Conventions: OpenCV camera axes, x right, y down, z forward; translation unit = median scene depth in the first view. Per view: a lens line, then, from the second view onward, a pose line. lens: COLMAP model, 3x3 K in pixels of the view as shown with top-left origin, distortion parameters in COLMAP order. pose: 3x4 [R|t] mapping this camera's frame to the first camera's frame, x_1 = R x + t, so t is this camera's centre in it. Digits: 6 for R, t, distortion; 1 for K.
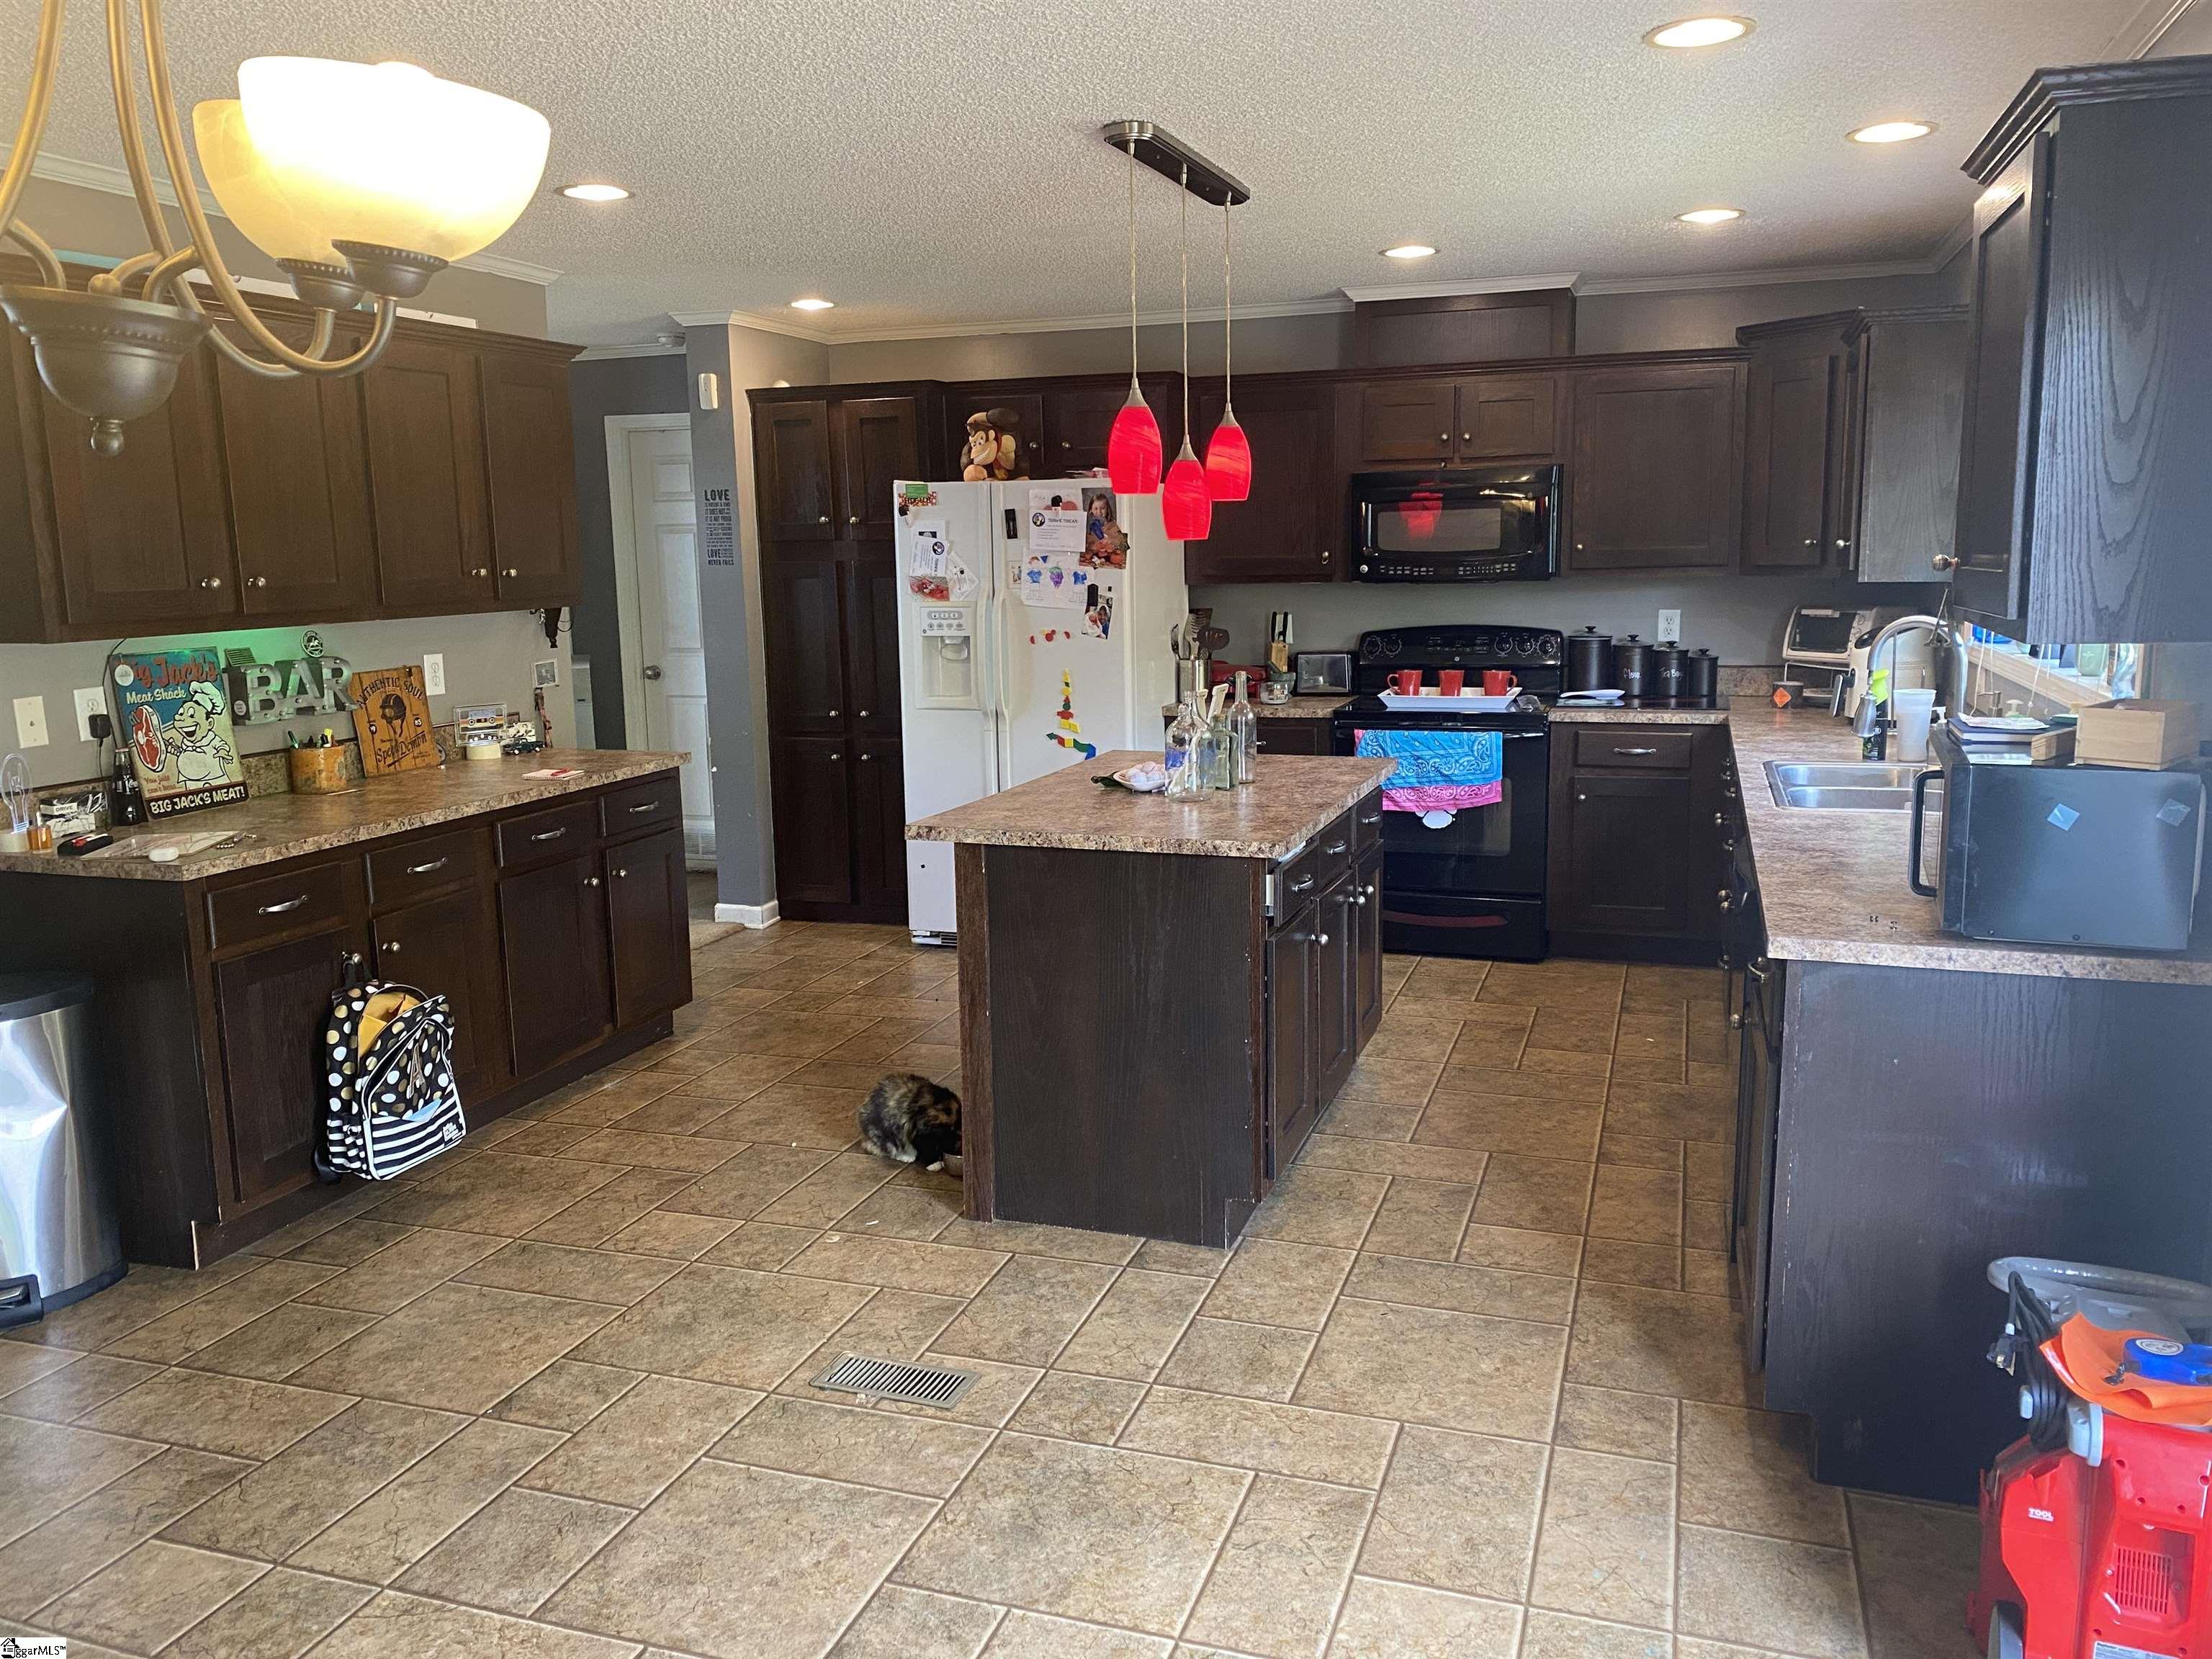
lens RADIAL K [[1678.8, 0, 1106.0], [0, 1678.8, 829.5], [0, 0, 1]] dist [0.132069, -0.373788]
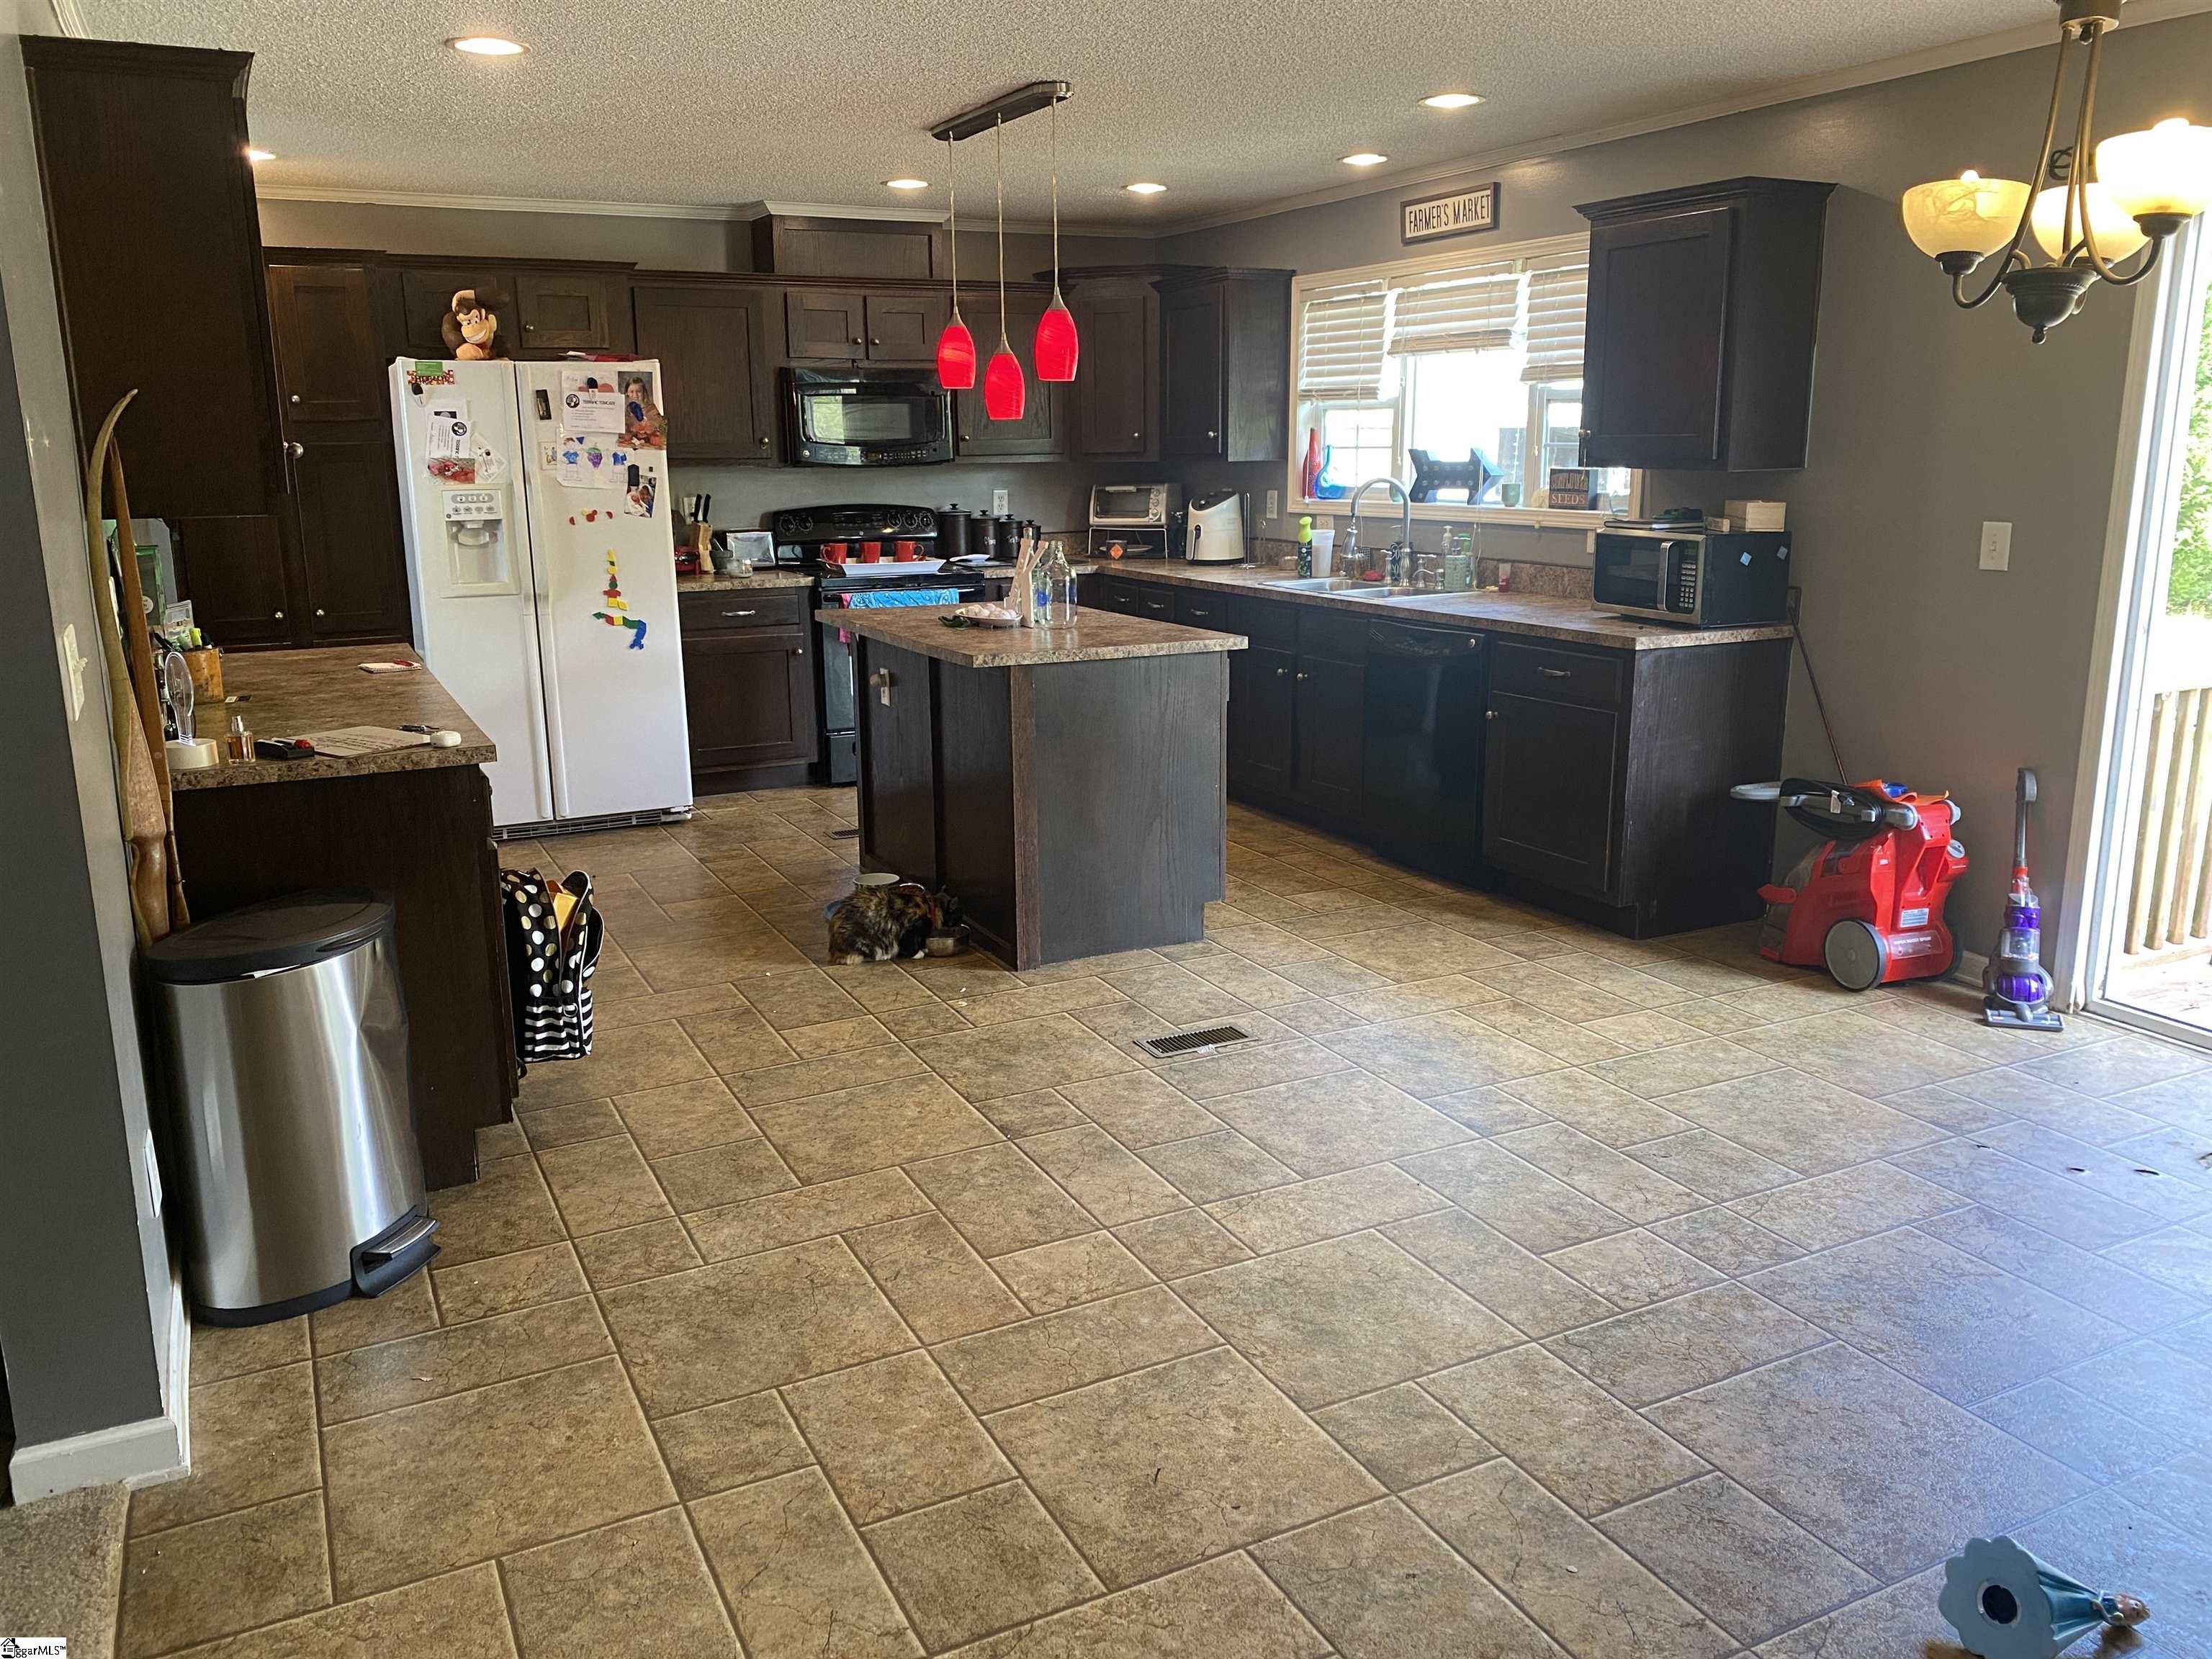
lens RADIAL K [[1678.8, 0, 1106.0], [0, 1678.8, 829.5], [0, 0, 1]] dist [0.132069, -0.373788]
pose [[0.698547, -0.152793, 0.699061, -0.570687], [0.121379, 0.988081, 0.094675, 0.013132], [-0.705195, 0.018717, 0.708767, 0.055268]]
